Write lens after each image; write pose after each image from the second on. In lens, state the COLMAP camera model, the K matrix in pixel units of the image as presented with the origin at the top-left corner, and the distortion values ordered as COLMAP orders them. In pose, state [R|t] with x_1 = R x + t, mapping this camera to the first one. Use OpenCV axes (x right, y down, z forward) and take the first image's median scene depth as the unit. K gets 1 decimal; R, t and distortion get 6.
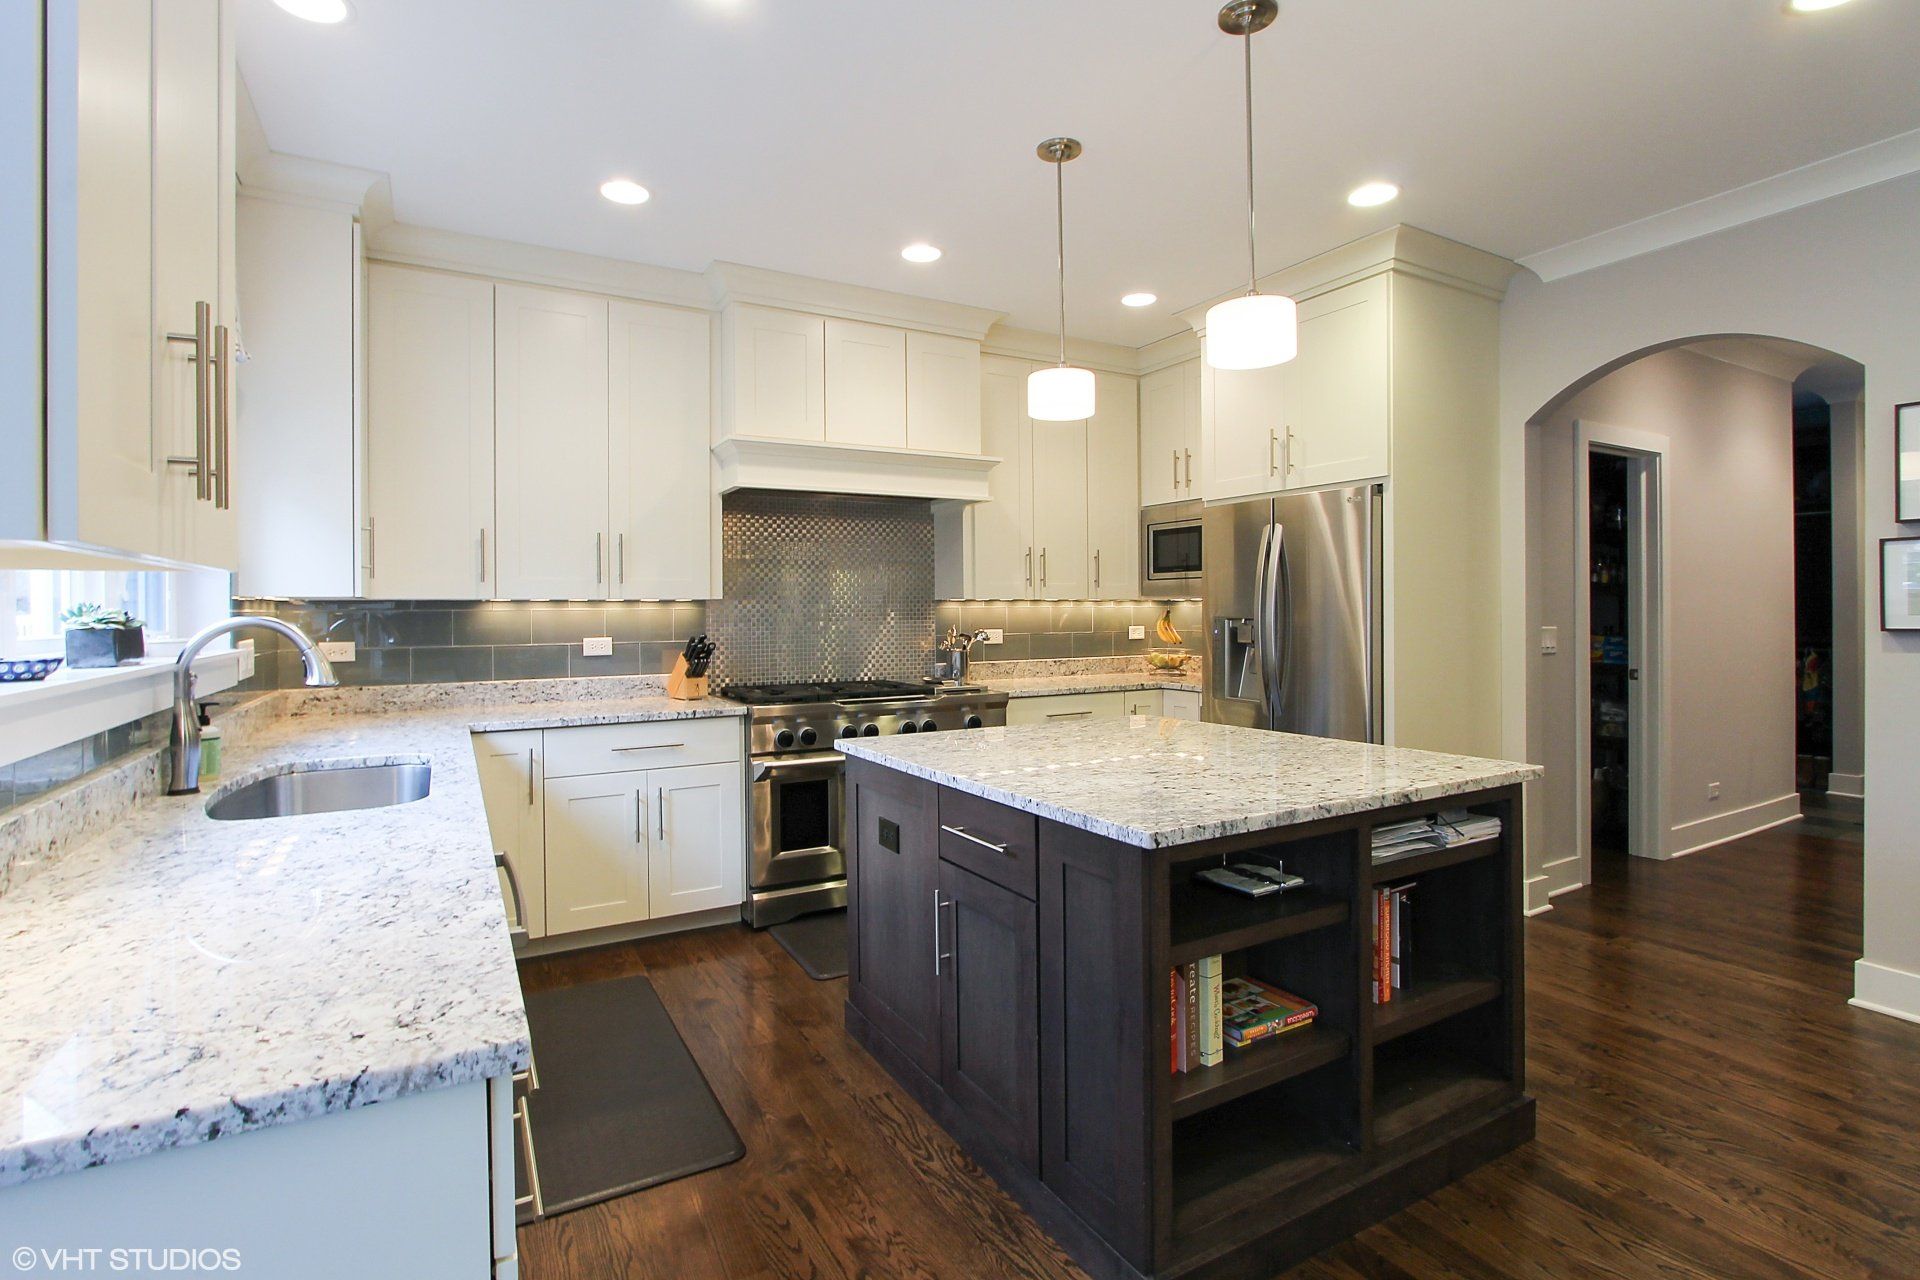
lens RADIAL K [[890.8, 0, 956.2], [0, 890.8, 615.7], [0, 0, 1]] dist [-0.002853, -0.000251]
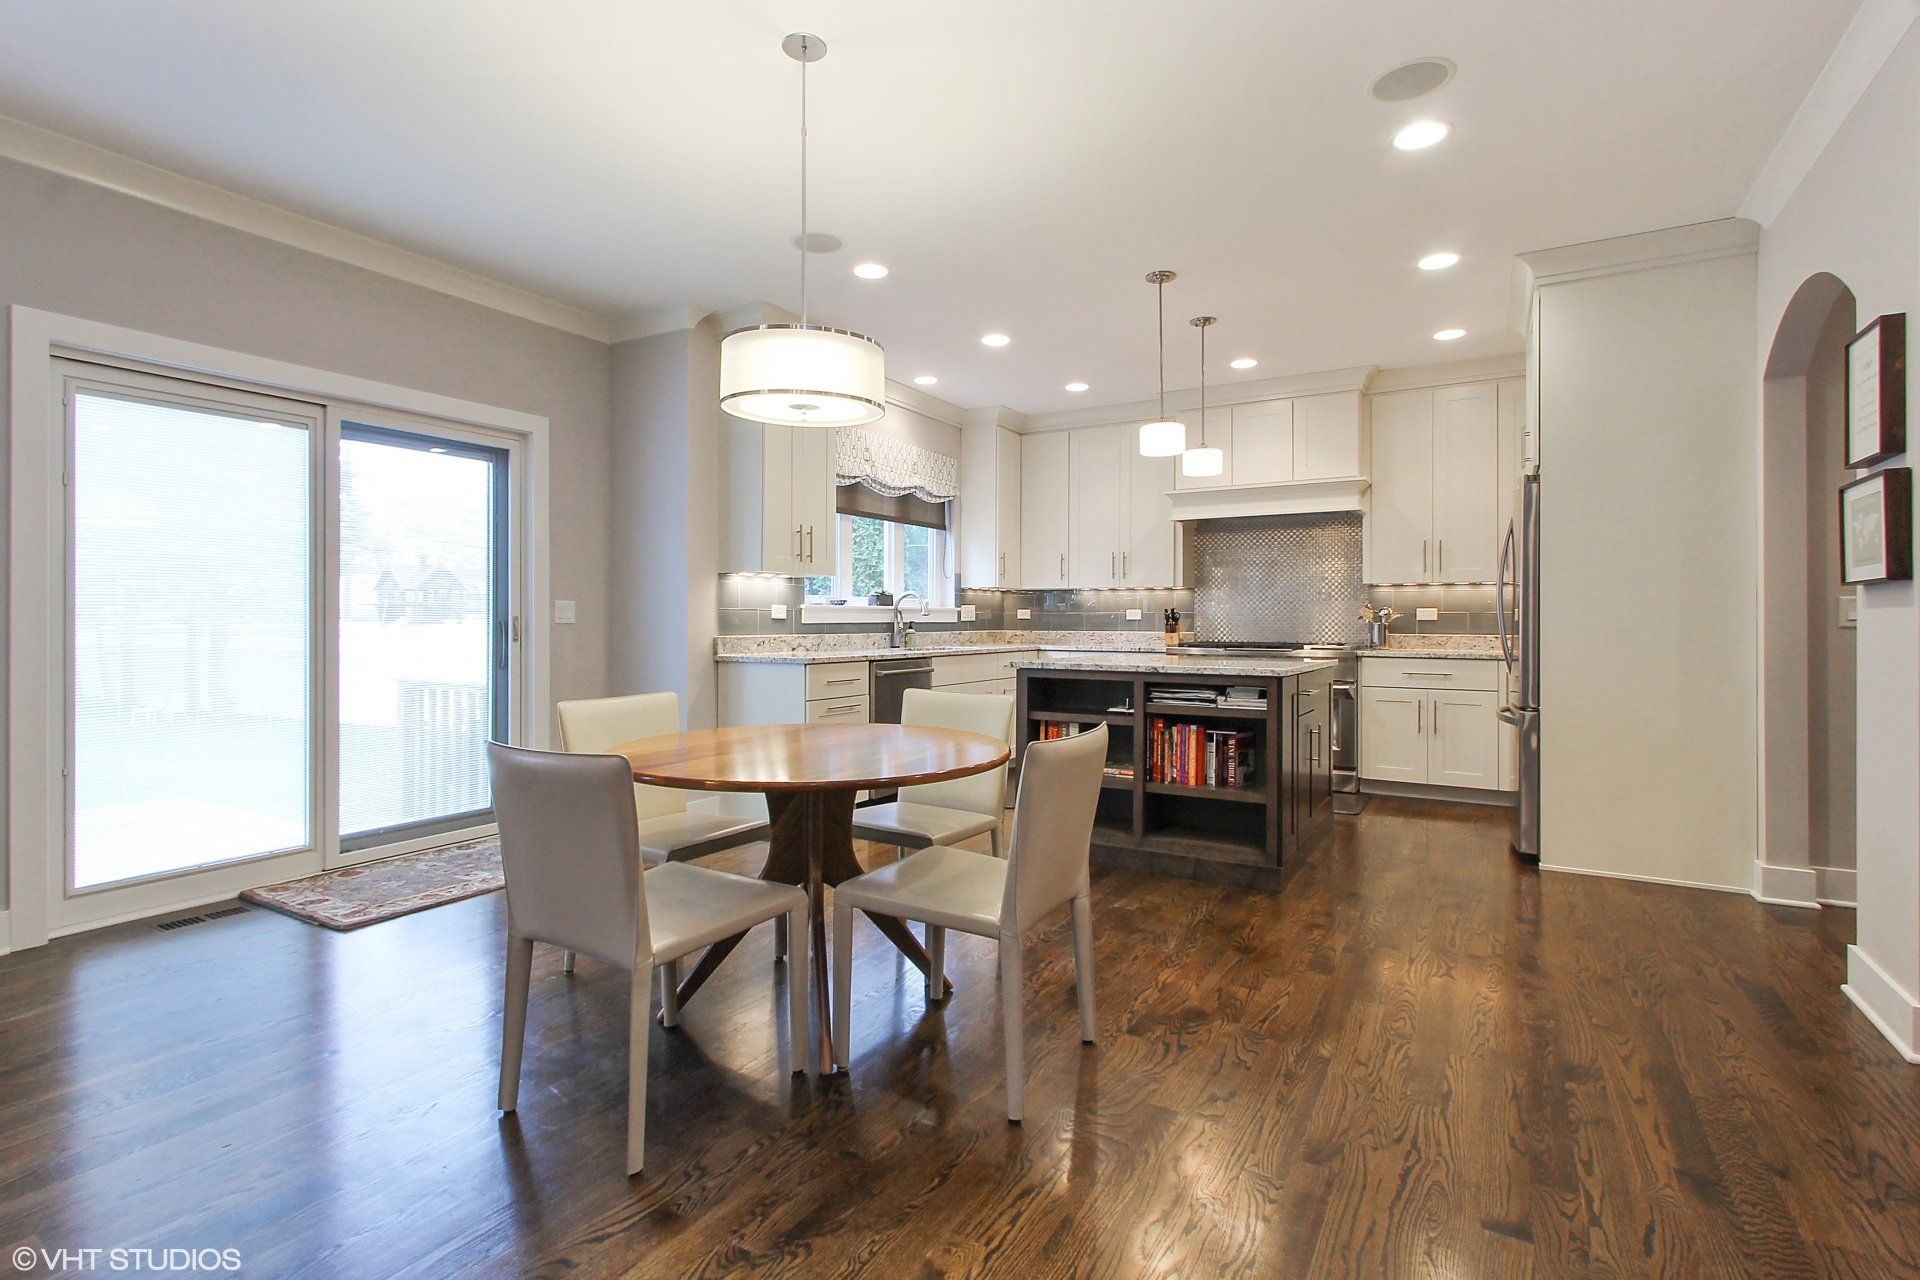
lens RADIAL K [[890.8, 0, 956.2], [0, 890.8, 615.7], [0, 0, 1]] dist [-0.002853, -0.000251]
pose [[0.487176, 0.002393, -0.873301, 0.996647], [-0.013099, 0.999904, -0.004568, 0.049572], [0.873206, 0.013665, 0.487160, -0.183666]]
